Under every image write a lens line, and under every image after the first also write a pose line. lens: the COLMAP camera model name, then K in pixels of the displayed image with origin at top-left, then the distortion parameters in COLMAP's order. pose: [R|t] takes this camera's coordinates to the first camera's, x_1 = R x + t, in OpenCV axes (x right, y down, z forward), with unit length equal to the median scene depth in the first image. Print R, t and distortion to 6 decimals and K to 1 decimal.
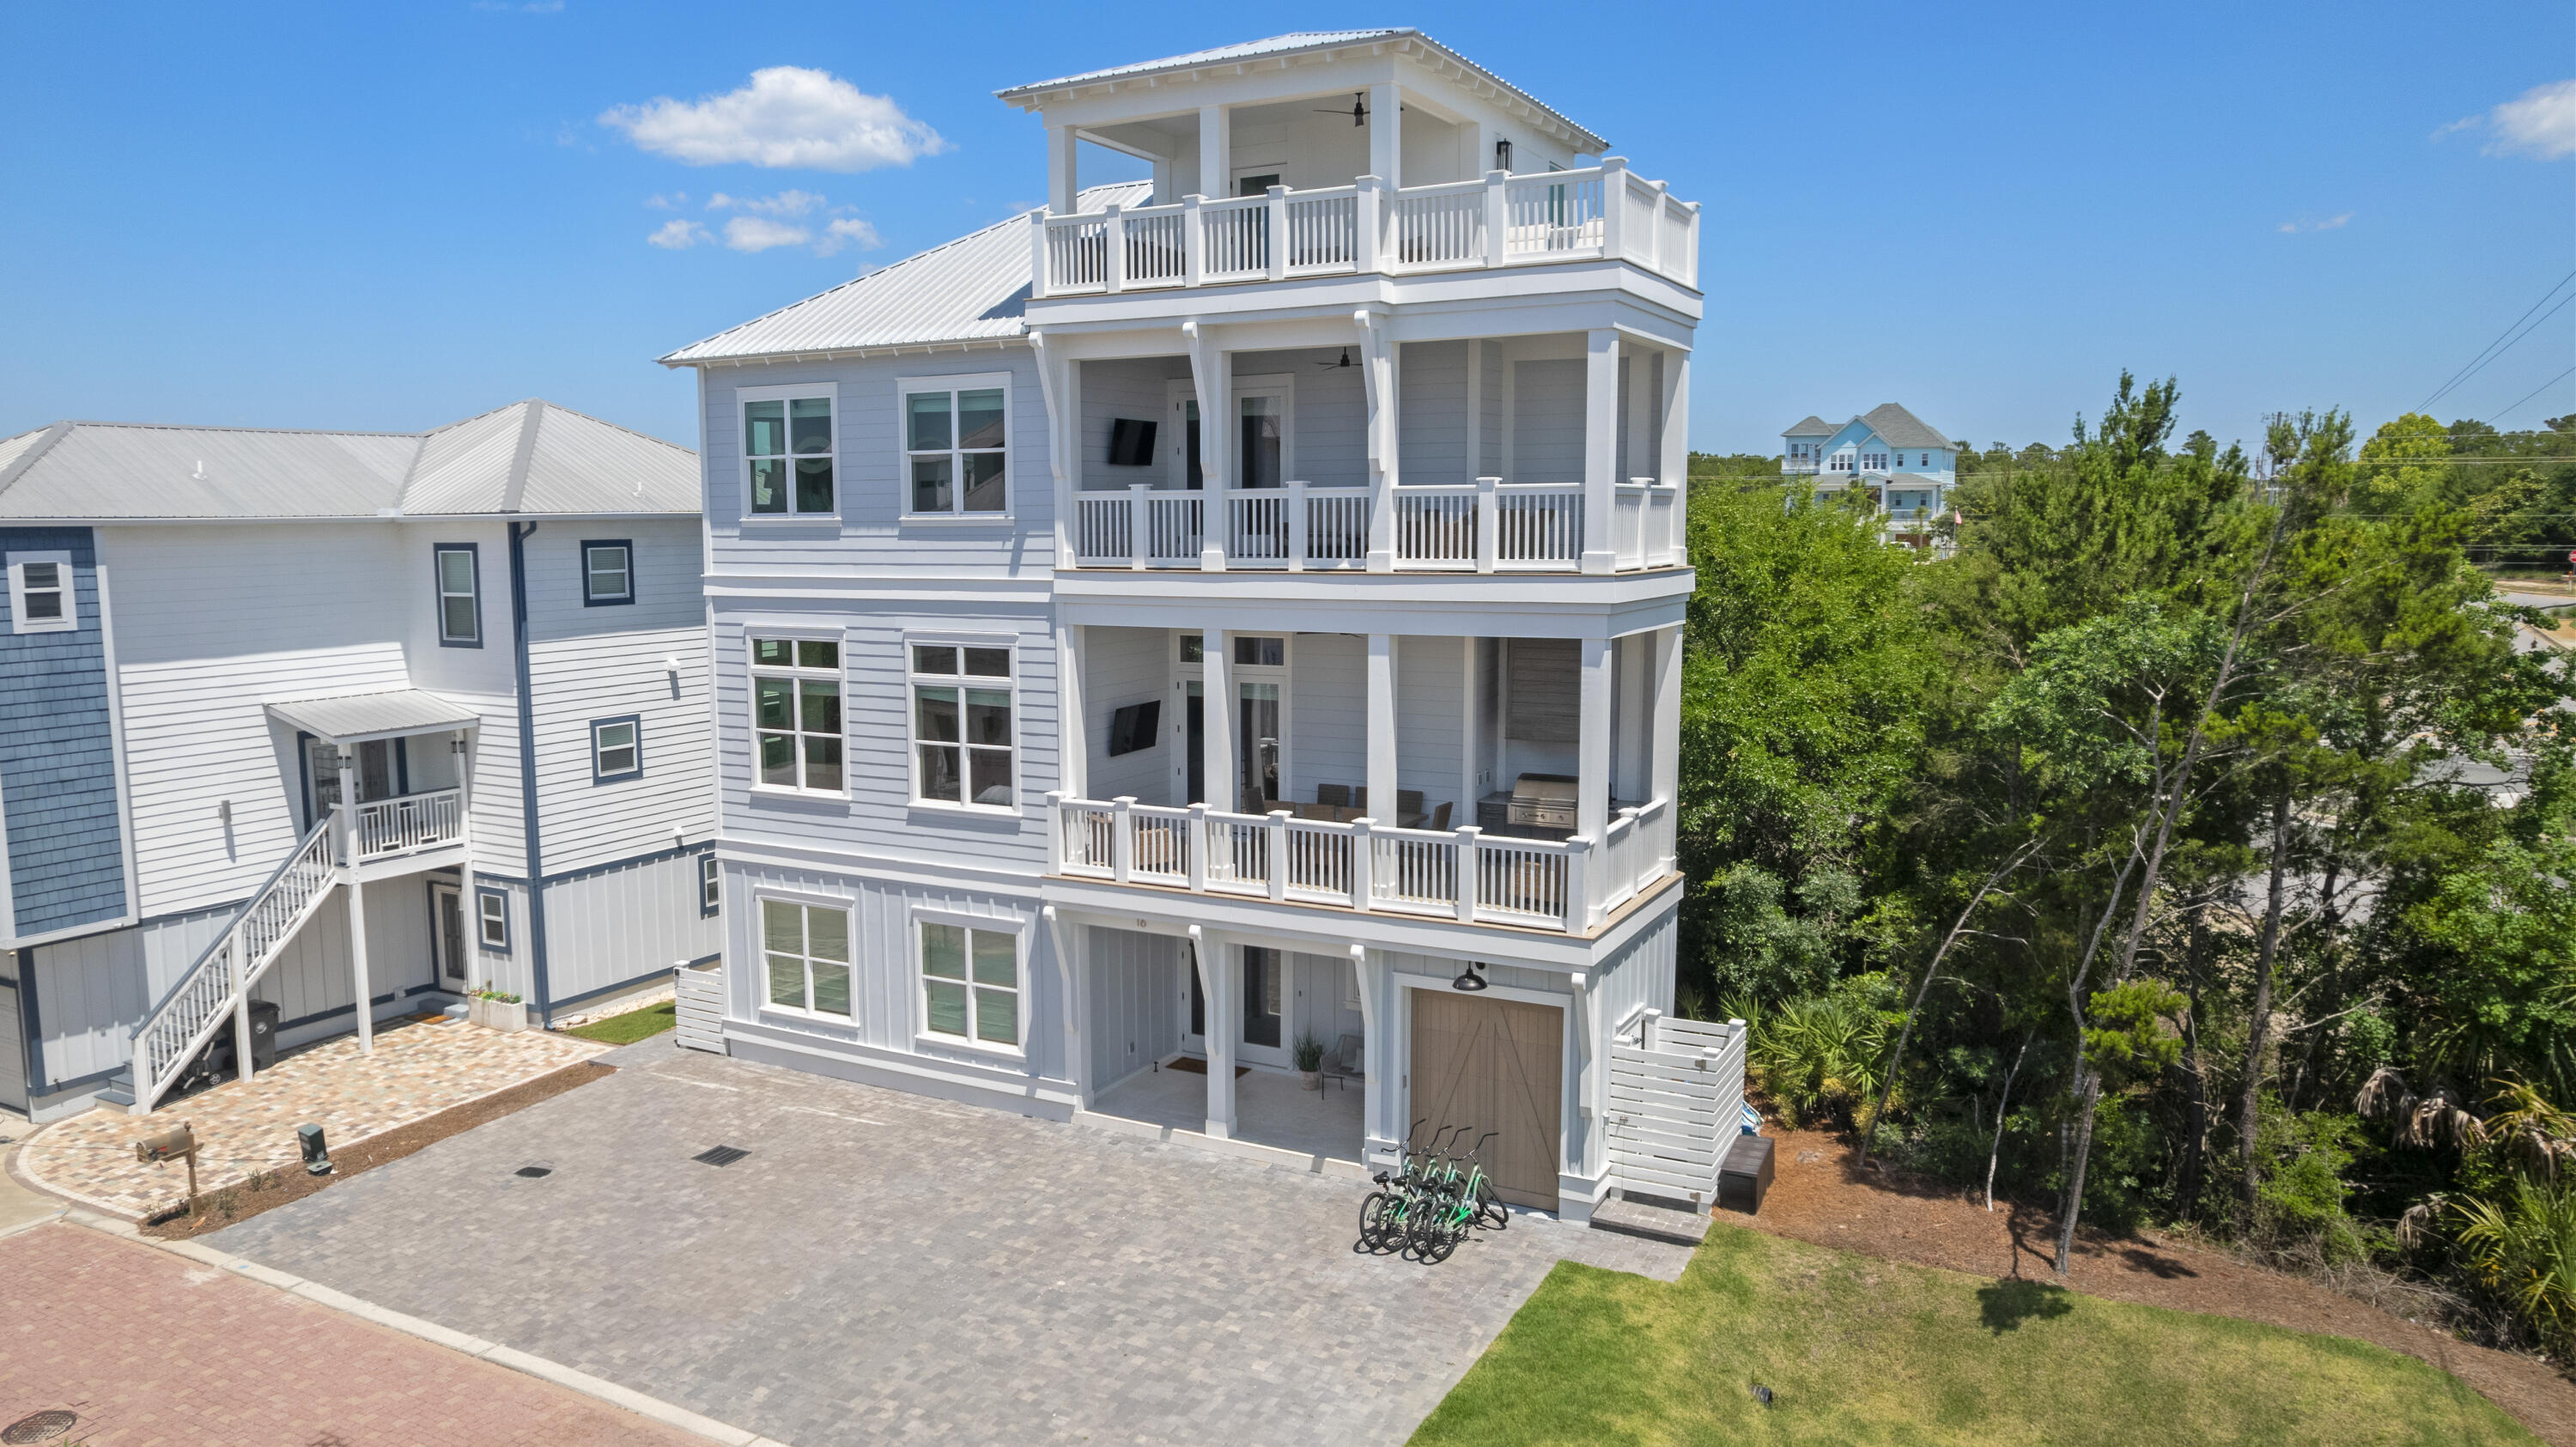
lens RADIAL K [[1700.4, 0, 1275.5], [0, 1700.4, 702.8], [0, 0, 1]] dist [-0.023610, -0.003356]
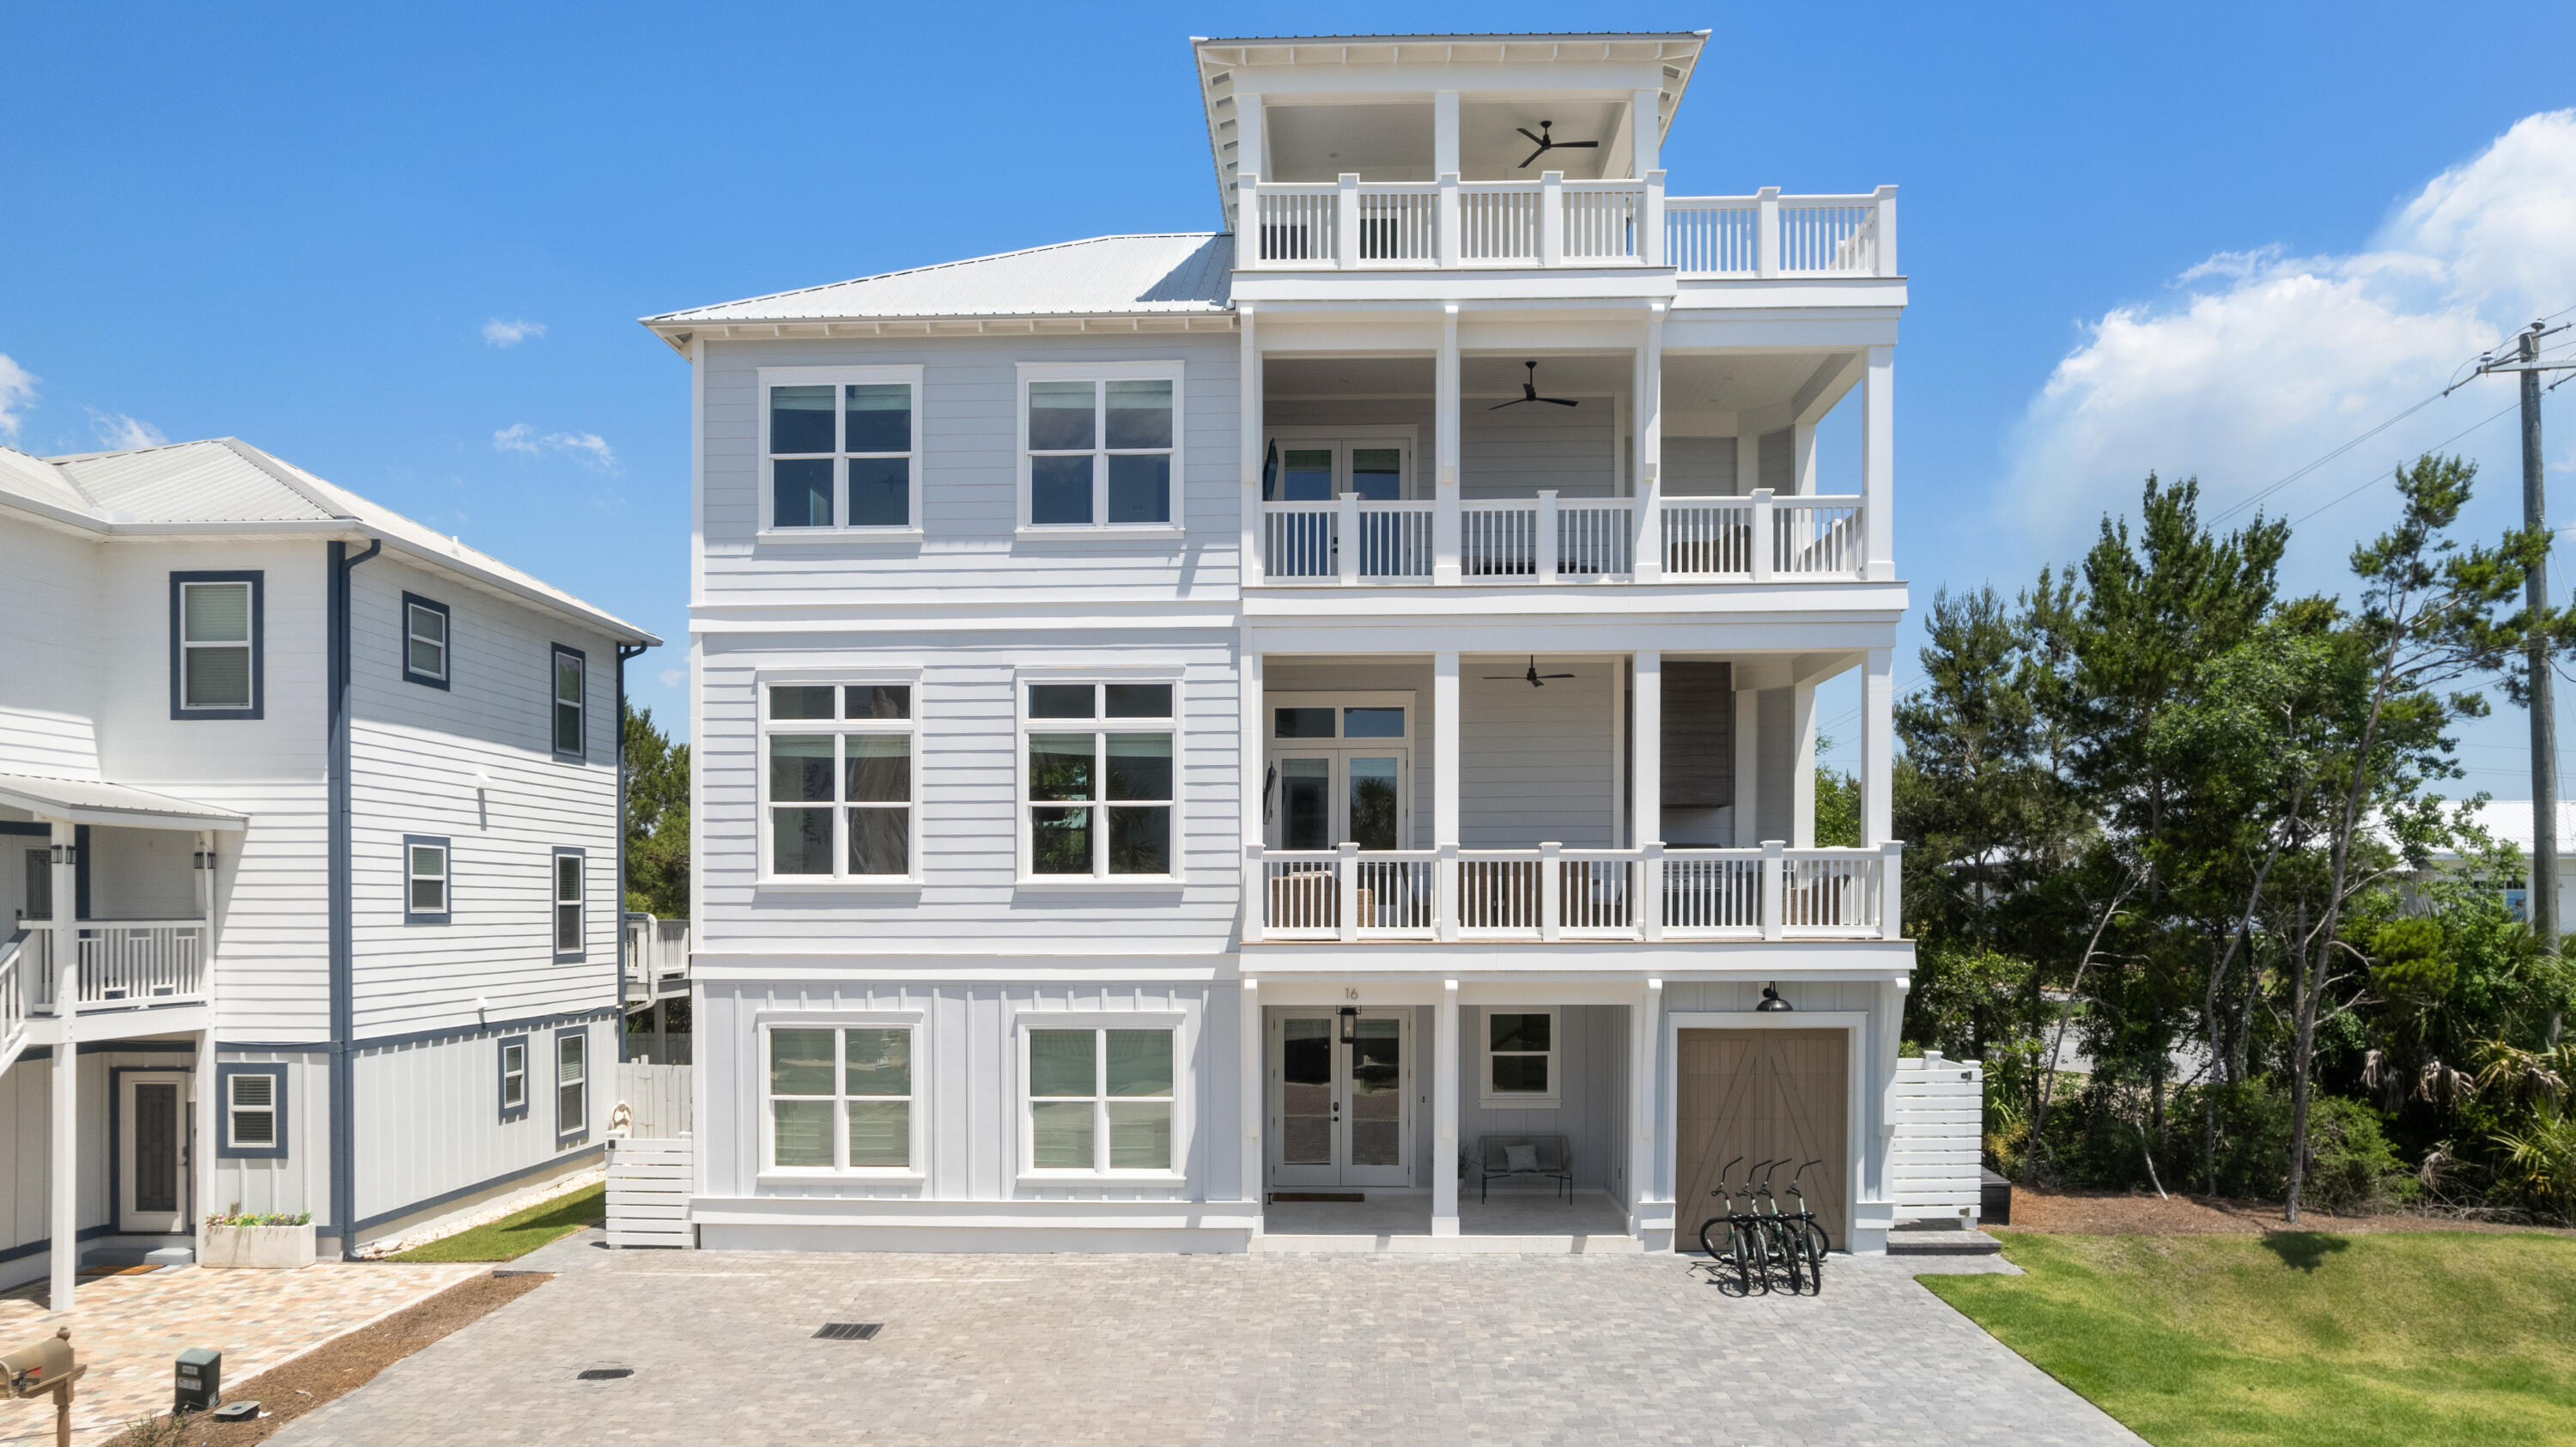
lens RADIAL K [[1588.4, 0, 1343.5], [0, 1588.4, 892.2], [0, 0, 1]] dist [-0.026353, 0.009931]
pose [[0.894210, 0.000519, 0.447647, -0.432035], [0.048906, 0.993900, -0.098845, 0.153382], [-0.444968, 0.110281, 0.888730, 0.268390]]
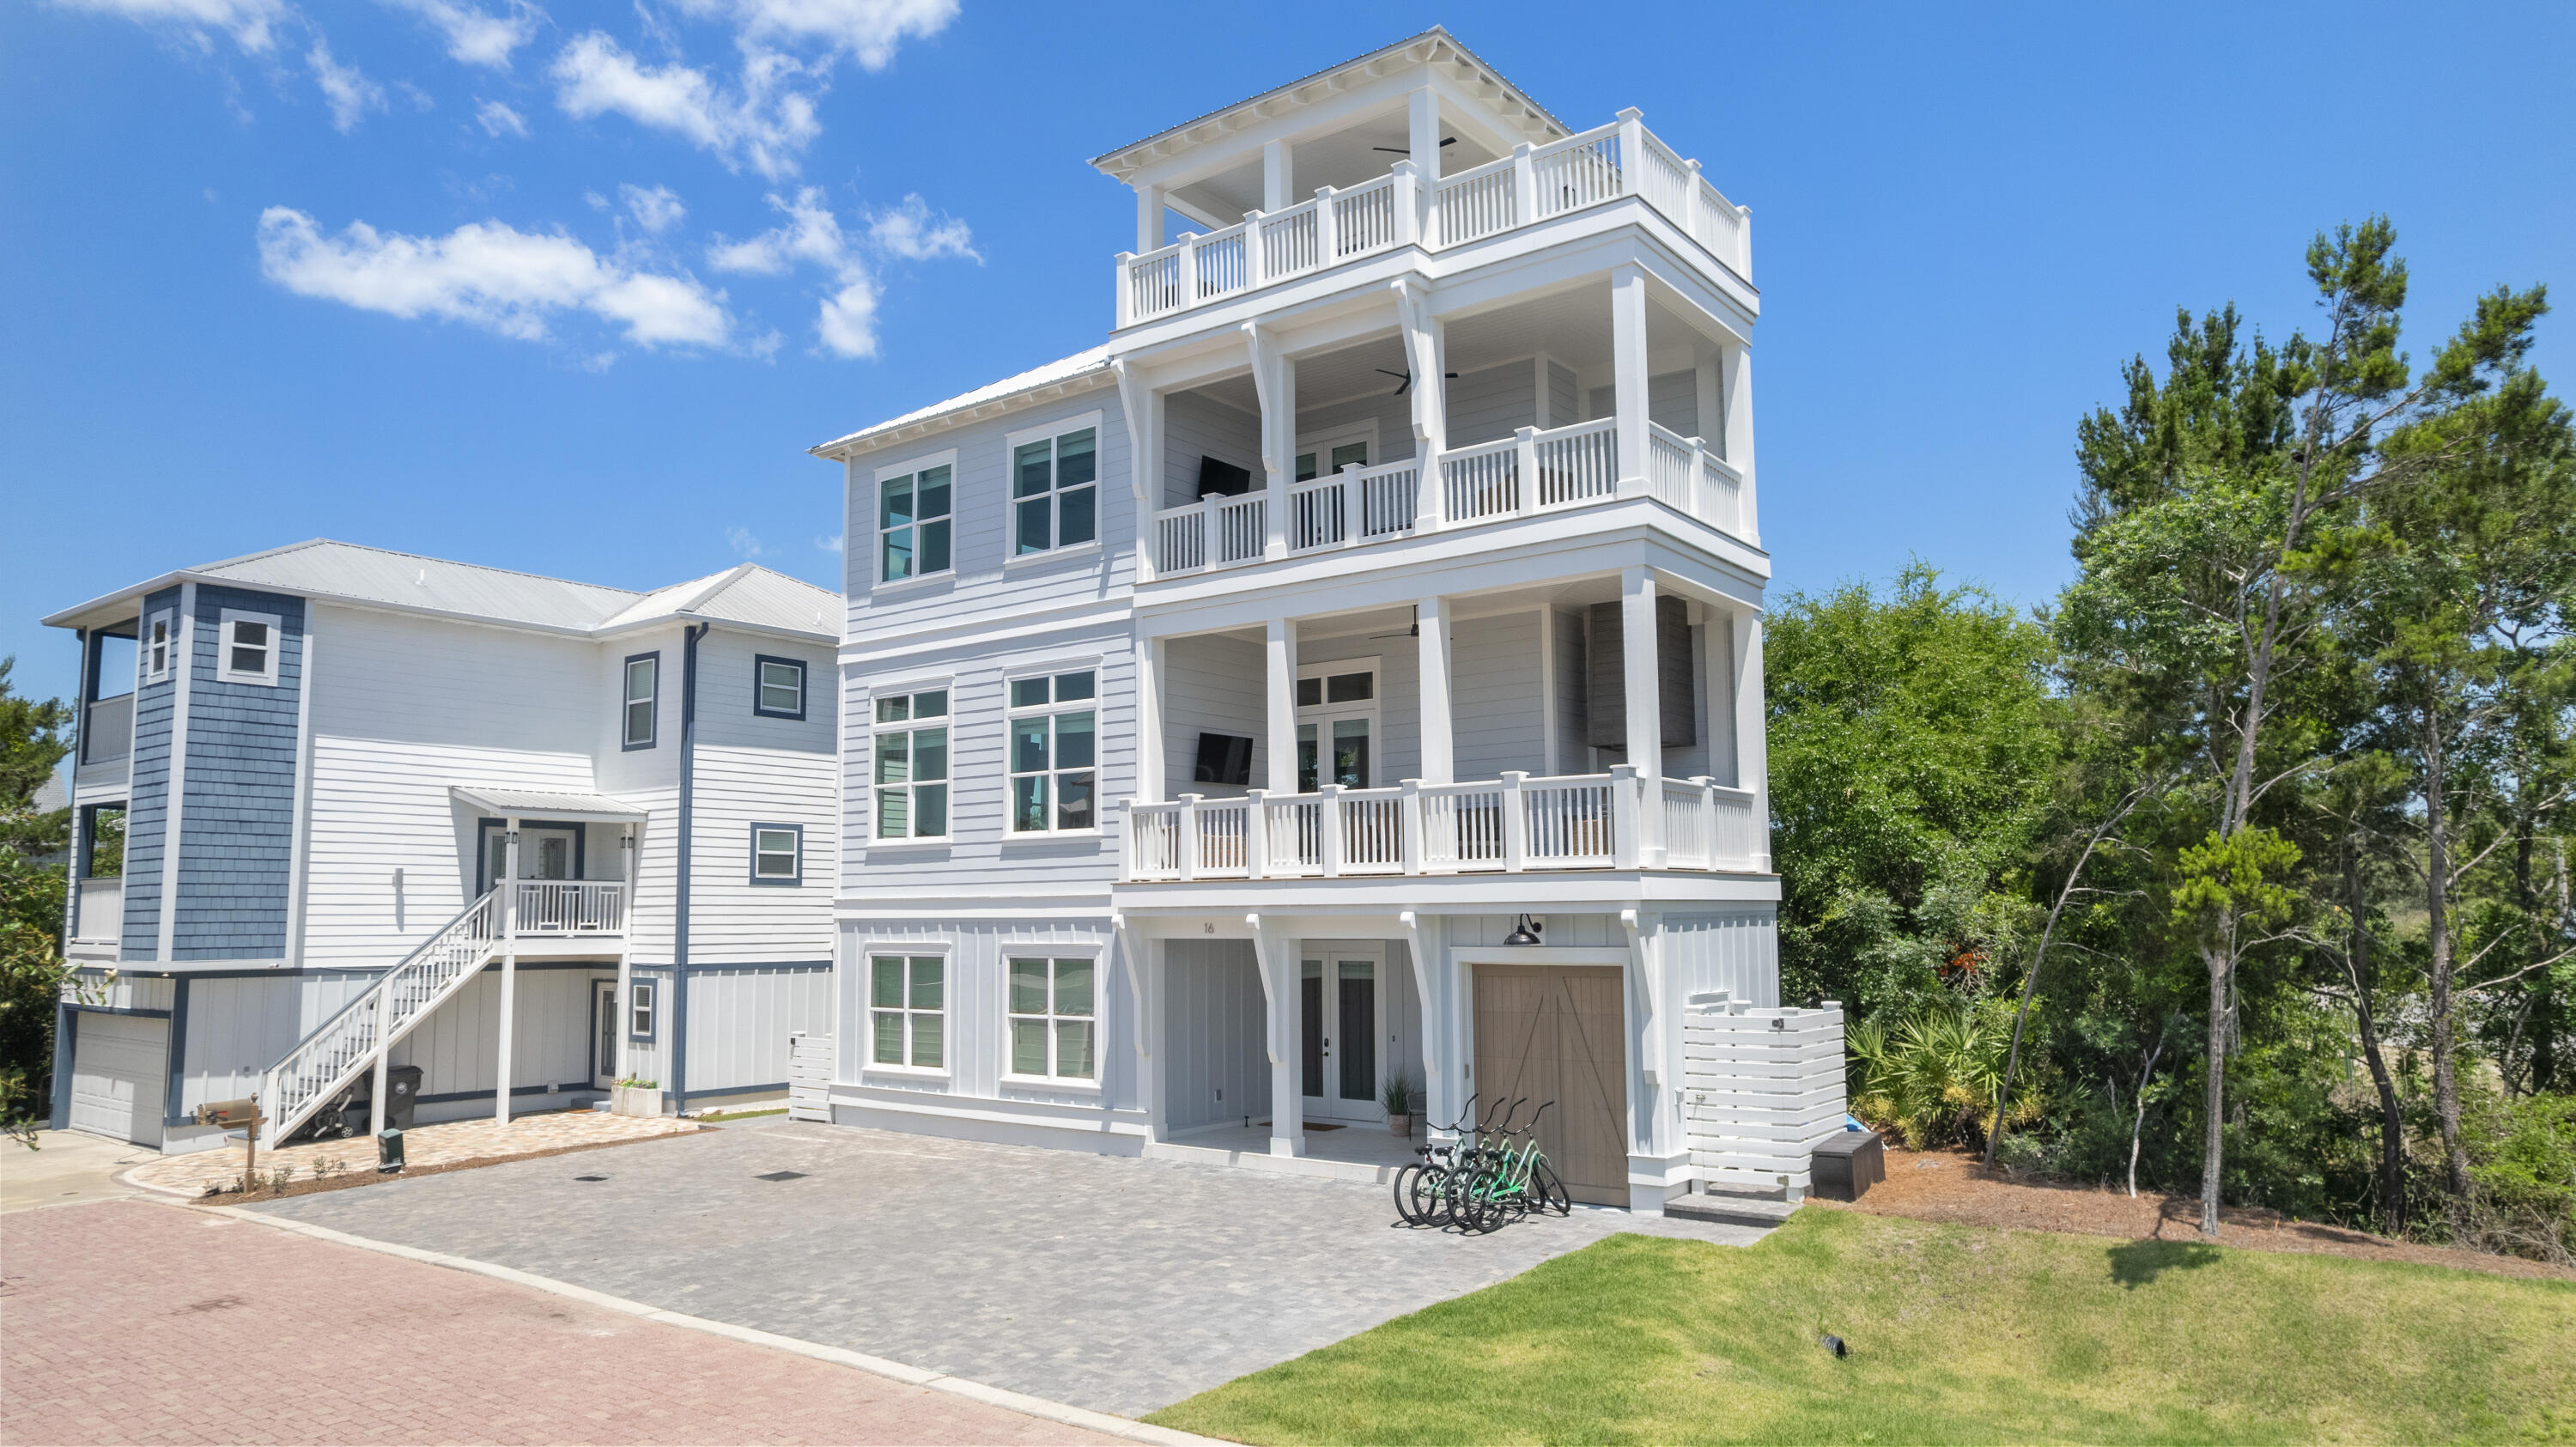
lens RADIAL K [[1588.4, 0, 1357.1], [0, 1588.4, 705.9], [0, 0, 1]] dist [-0.026353, 0.009931]
pose [[0.991572, -0.027990, -0.126499, 0.119983], [-0.002089, 0.972802, -0.231629, 0.209382], [0.129542, 0.229941, 0.964545, 0.102449]]
